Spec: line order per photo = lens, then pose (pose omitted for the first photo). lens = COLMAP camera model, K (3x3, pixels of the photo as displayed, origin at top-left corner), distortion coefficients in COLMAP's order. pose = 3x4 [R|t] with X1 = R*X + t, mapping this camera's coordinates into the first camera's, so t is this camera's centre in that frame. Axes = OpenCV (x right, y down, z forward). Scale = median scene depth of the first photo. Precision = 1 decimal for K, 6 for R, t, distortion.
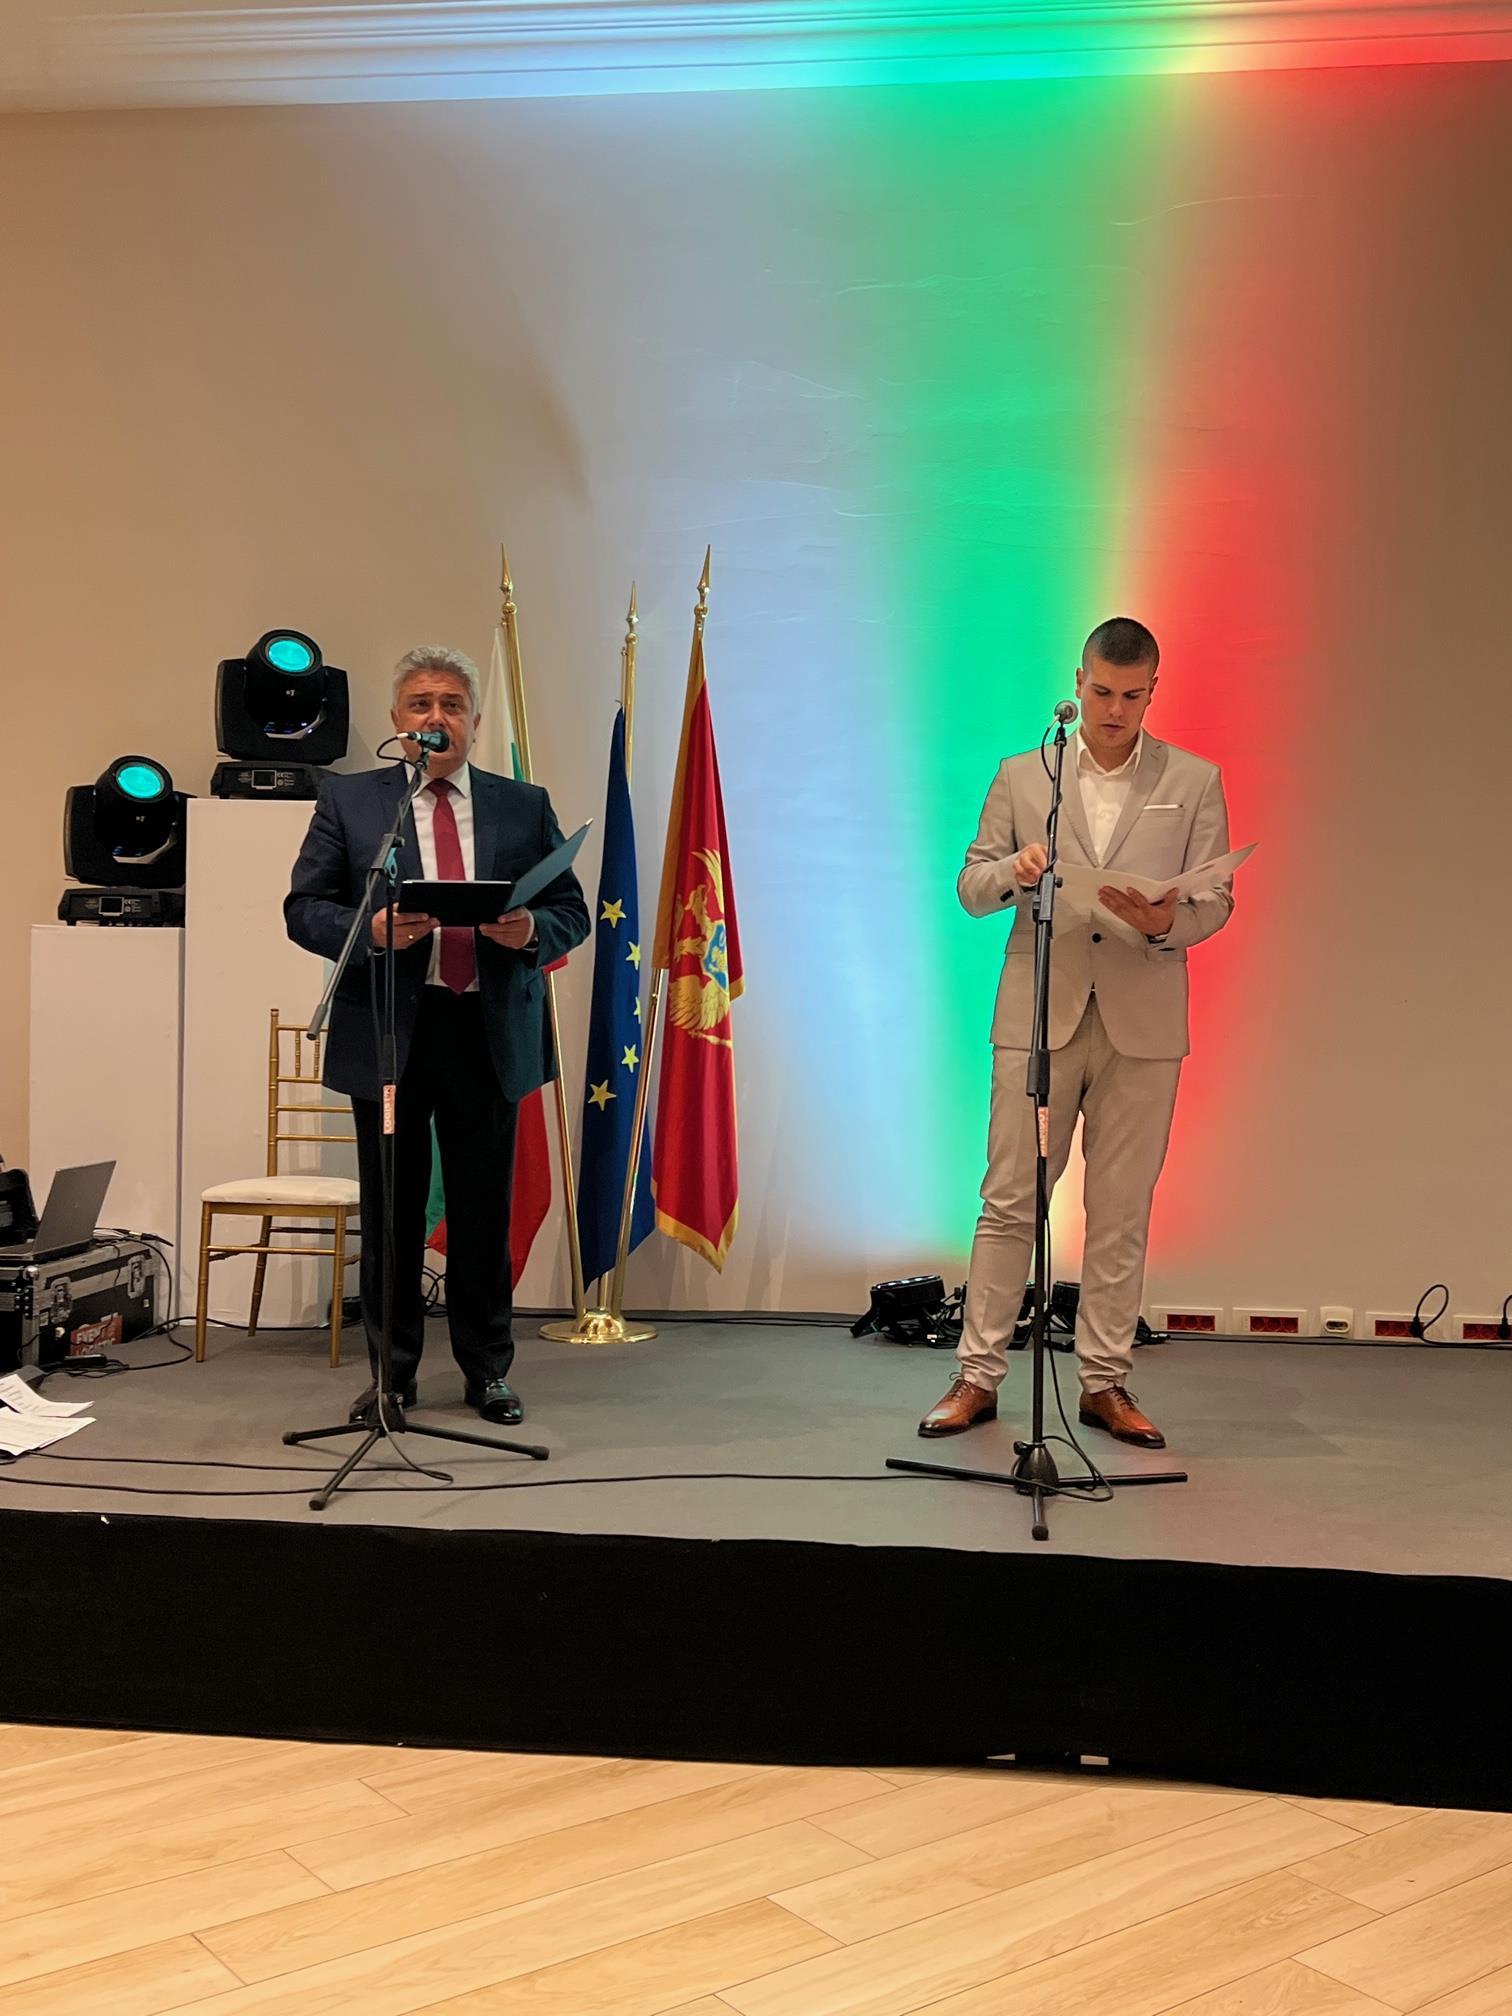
lens RADIAL K [[2042.7, 0, 756.0], [0, 2042.7, 1008.0], [0, 0, 1]] dist [-0.021552, -0.017638]
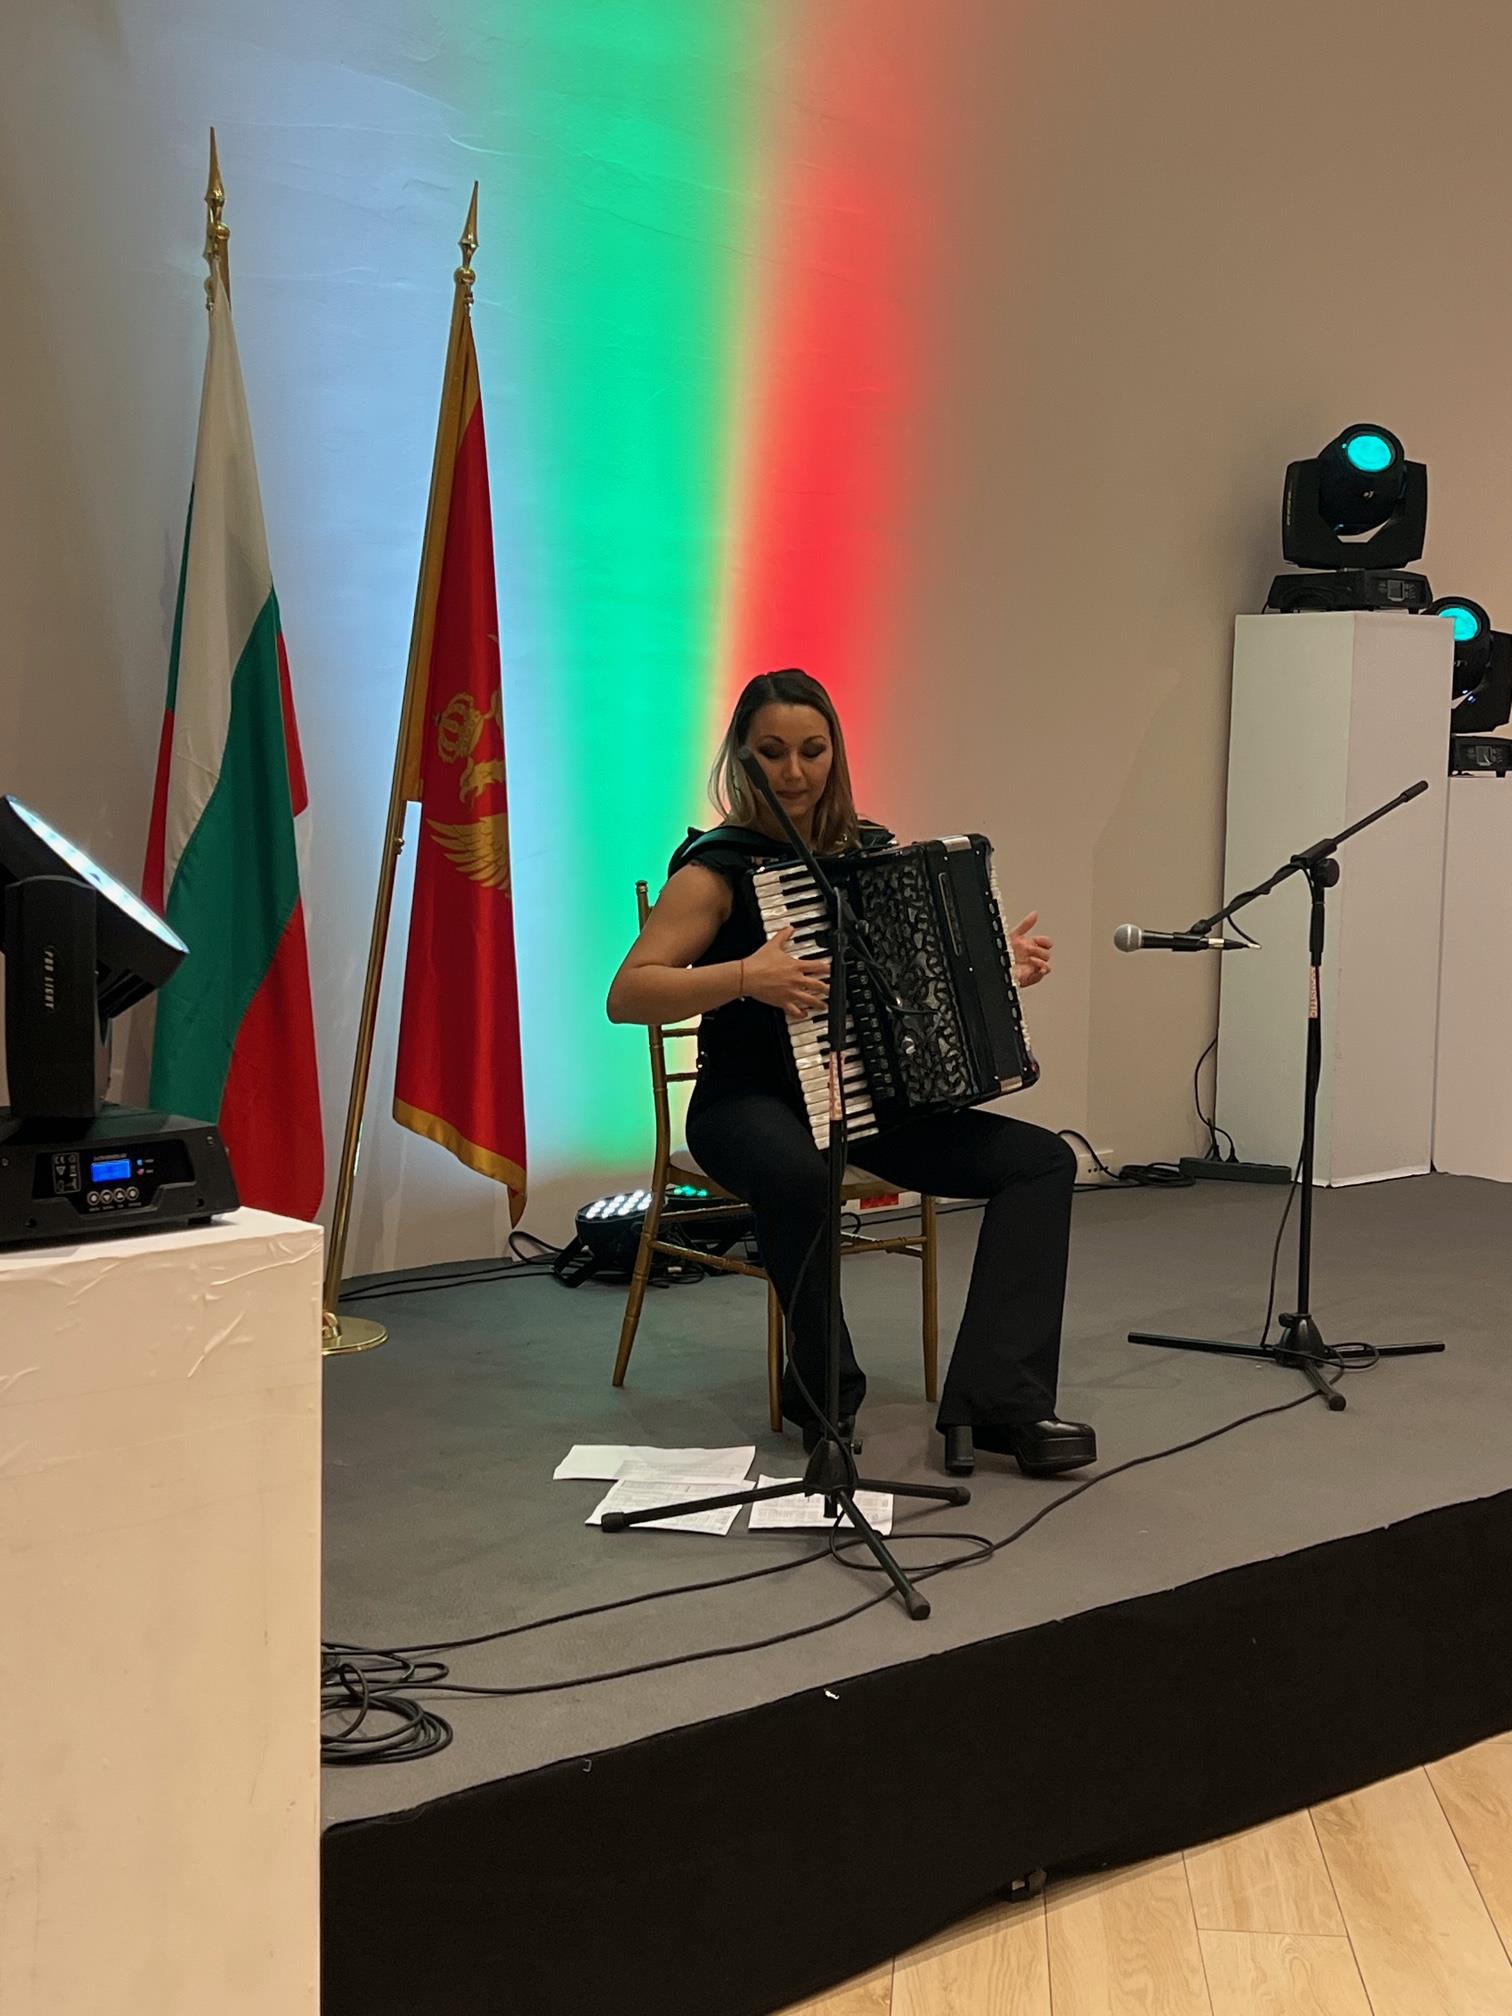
lens RADIAL K [[2707.7, 0, 756.0], [0, 2707.7, 1008.0], [0, 0, 1]] dist [-0.002315, 0.016223]
pose [[0.671020, -0.064509, 0.738627, -0.974420], [-0.009486, 0.995379, 0.095550, -0.055286], [-0.741378, -0.071122, 0.667308, 0.444914]]
